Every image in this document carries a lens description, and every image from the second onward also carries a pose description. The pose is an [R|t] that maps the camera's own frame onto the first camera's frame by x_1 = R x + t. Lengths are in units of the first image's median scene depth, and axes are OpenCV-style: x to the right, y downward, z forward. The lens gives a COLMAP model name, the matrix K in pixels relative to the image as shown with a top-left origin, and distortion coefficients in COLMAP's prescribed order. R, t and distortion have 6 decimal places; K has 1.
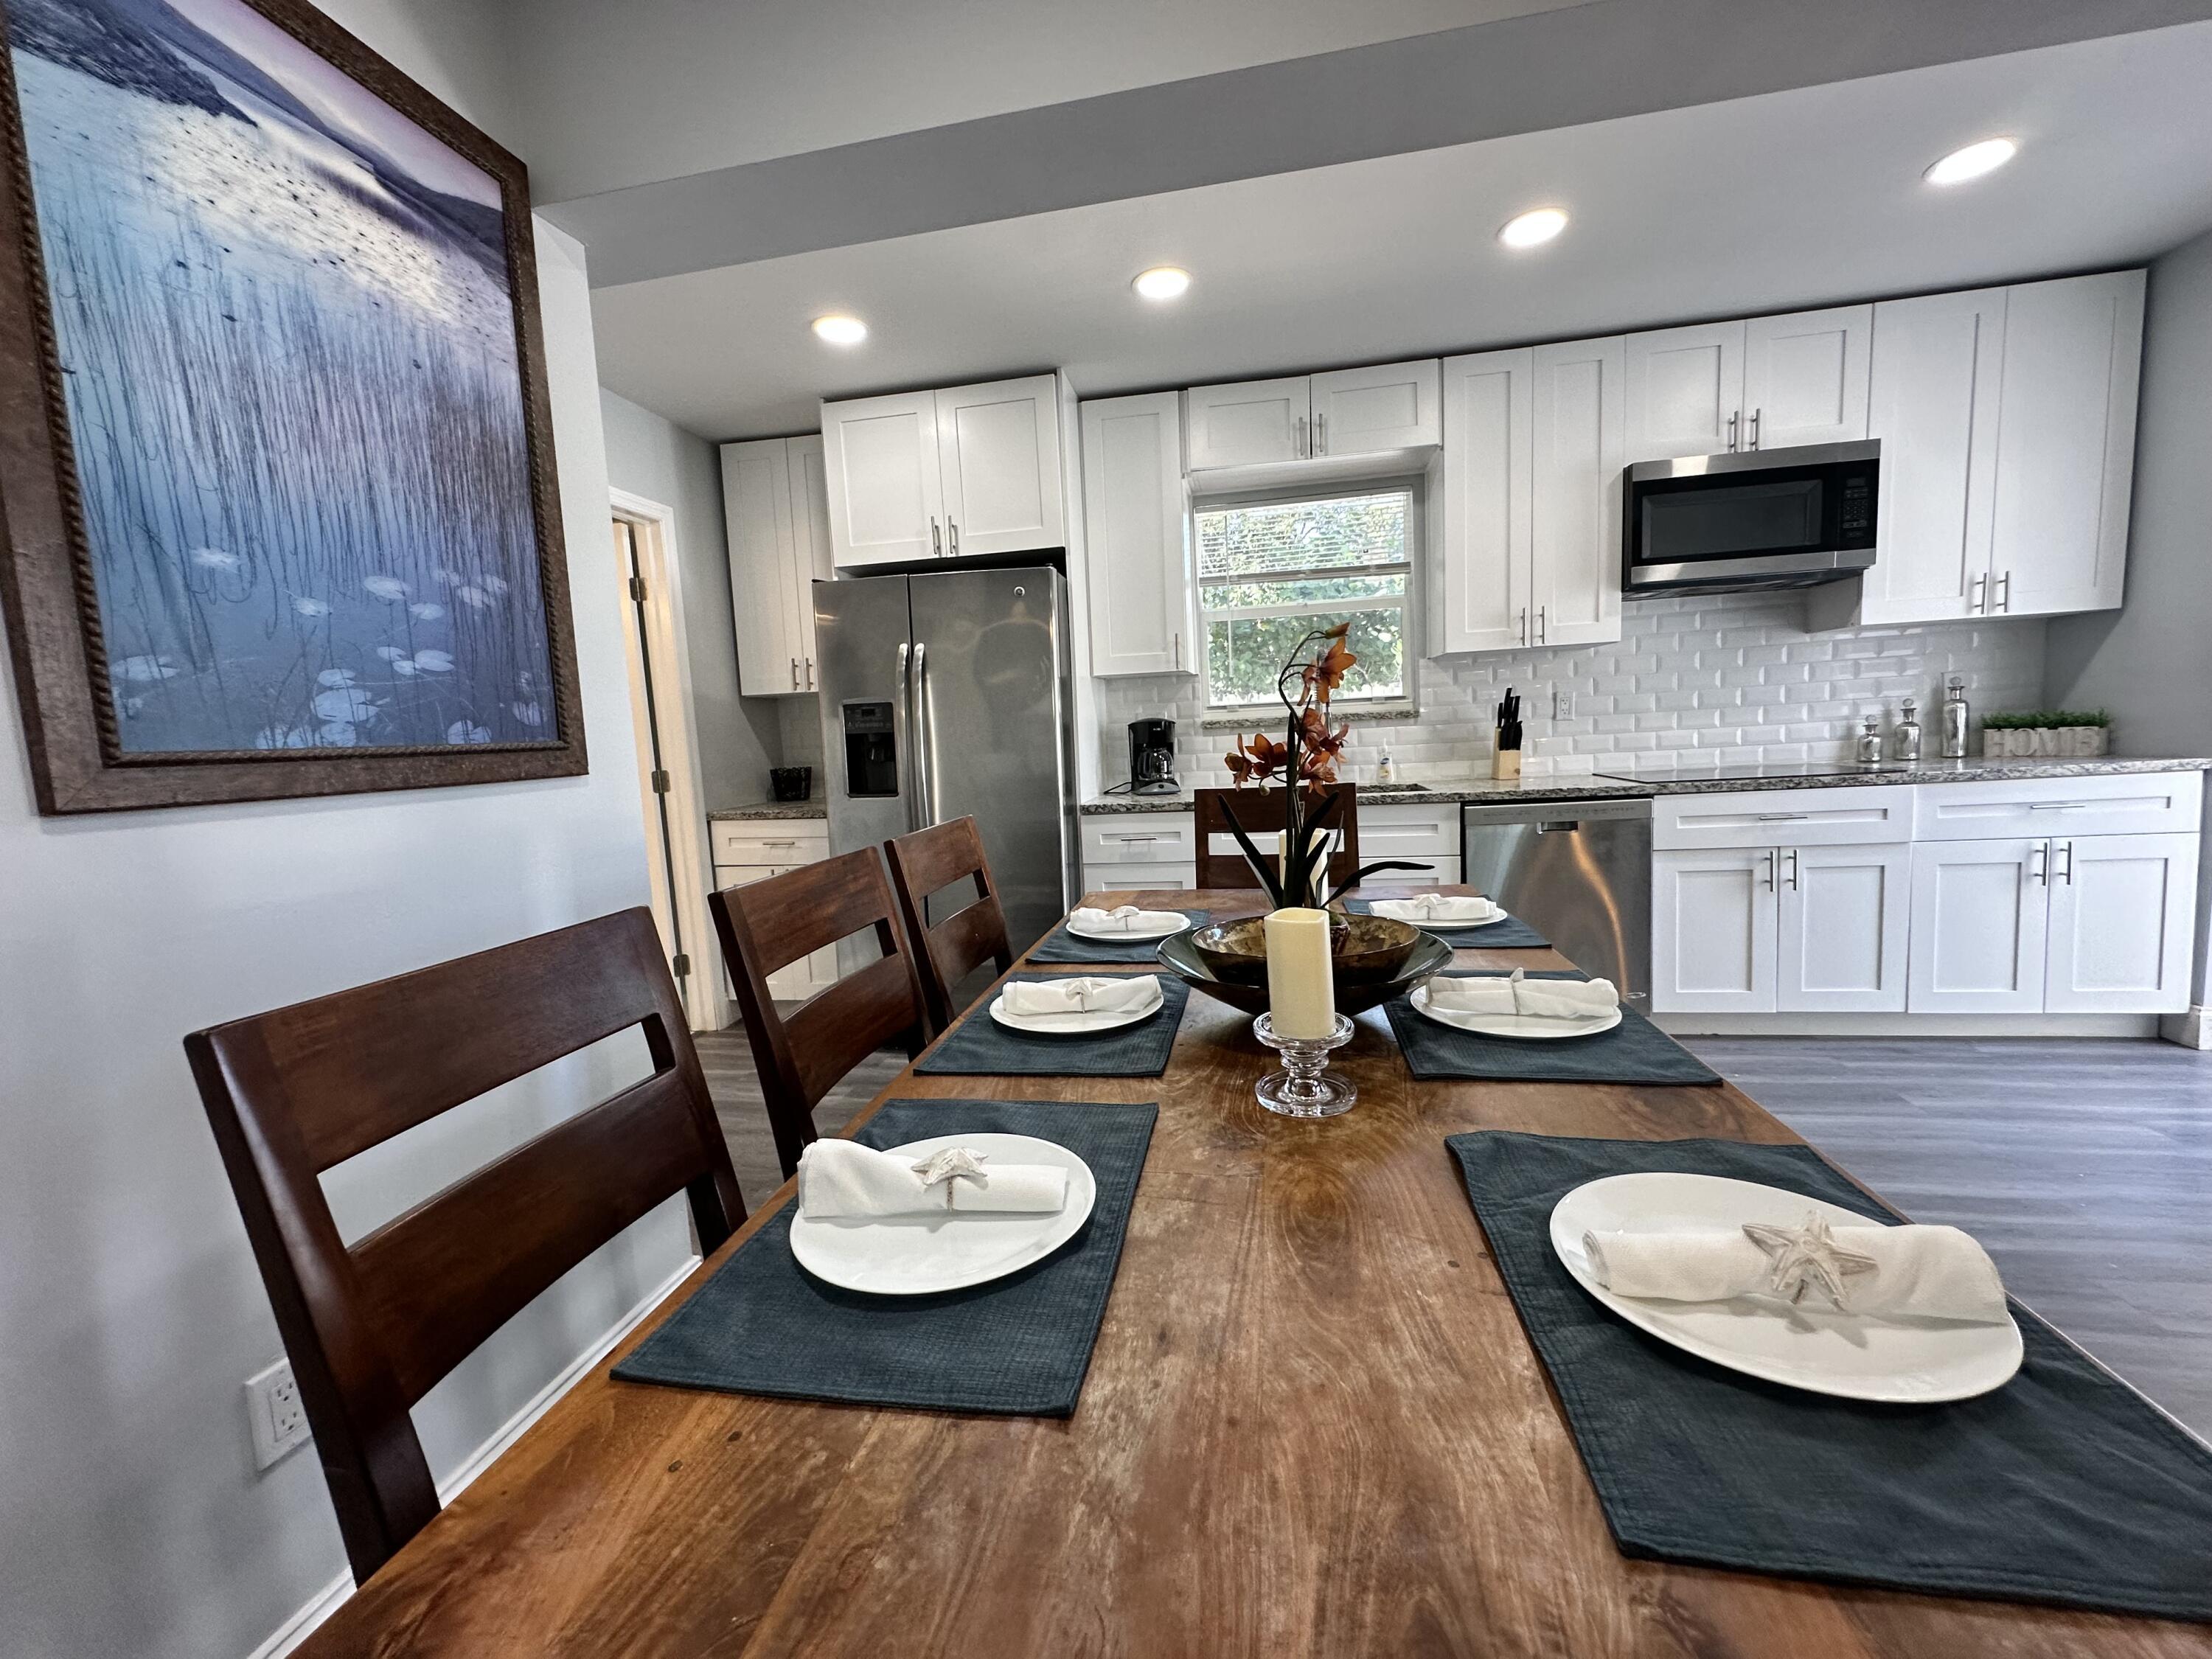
lens RADIAL K [[885.6, 0, 1106.0], [0, 885.6, 829.5], [0, 0, 1]] dist [0.000974, 0.000097]
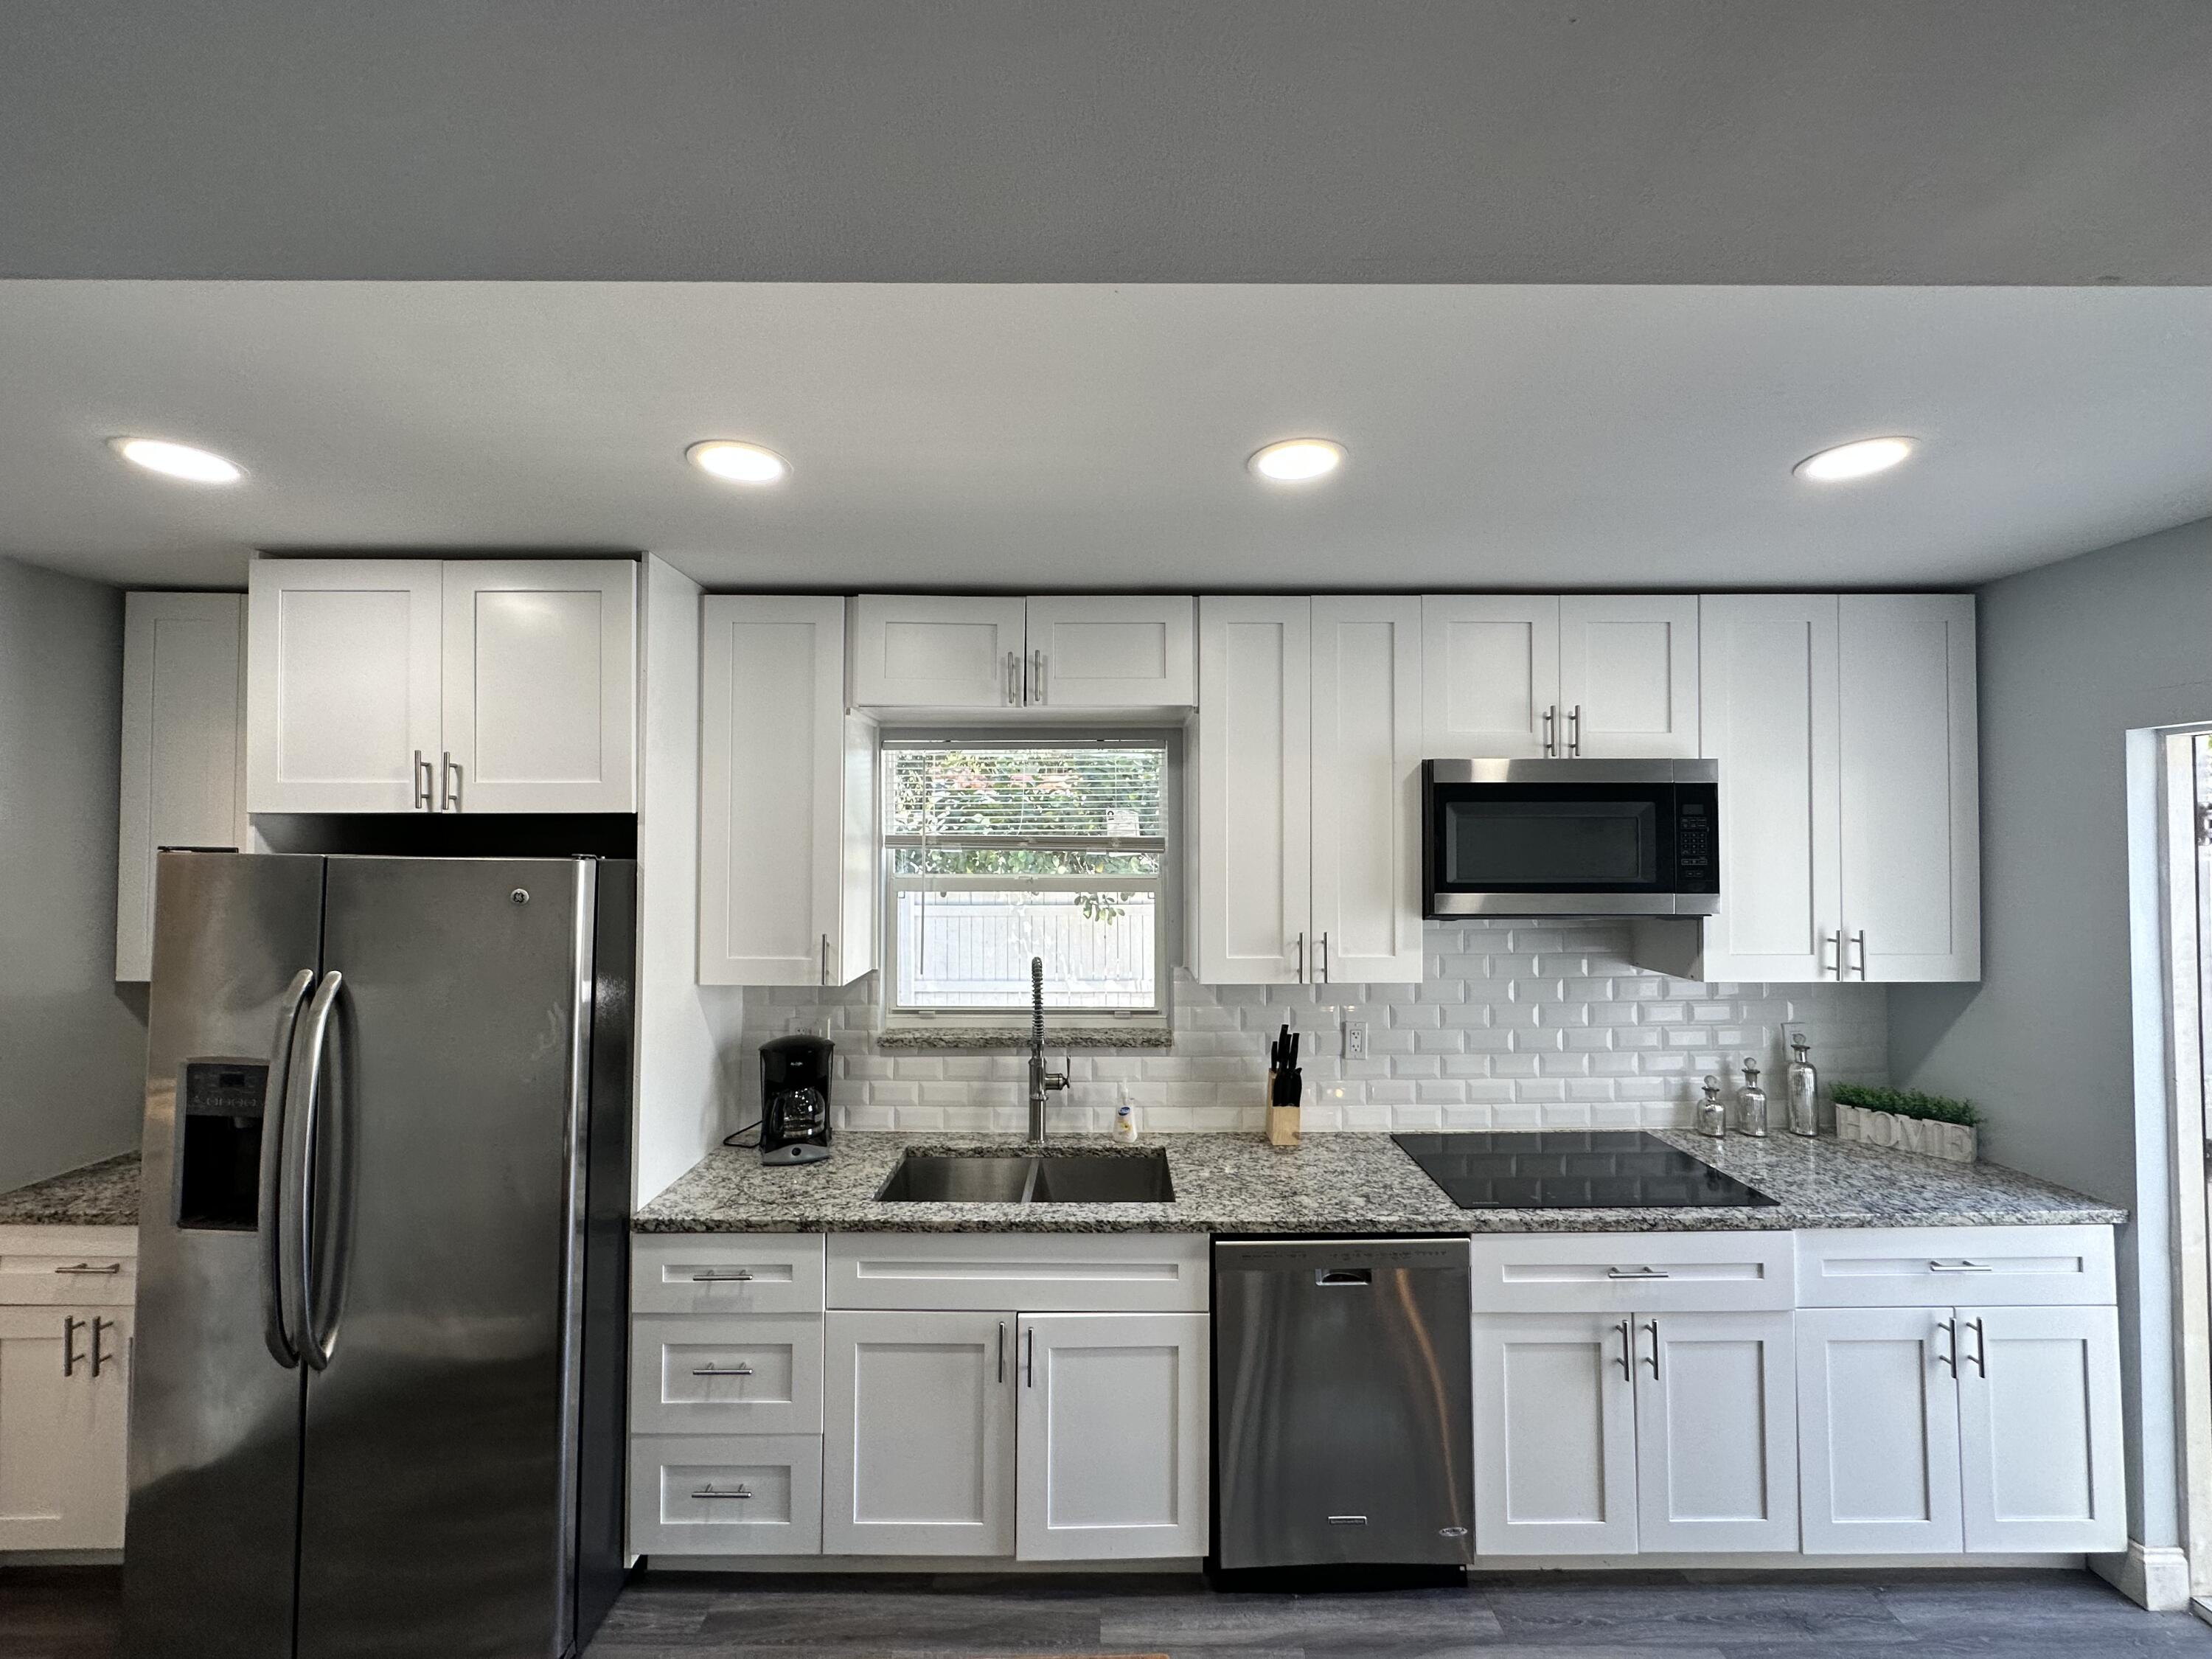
lens RADIAL K [[883.6, 0, 1106.0], [0, 883.6, 829.5], [0, 0, 1]] dist [0.000222, -0.000614]
pose [[0.981376, 0.053483, 0.184504, 0.175270], [-0.028764, 0.990545, -0.134136, -0.233169], [-0.189933, 0.126331, 0.973635, 0.309814]]
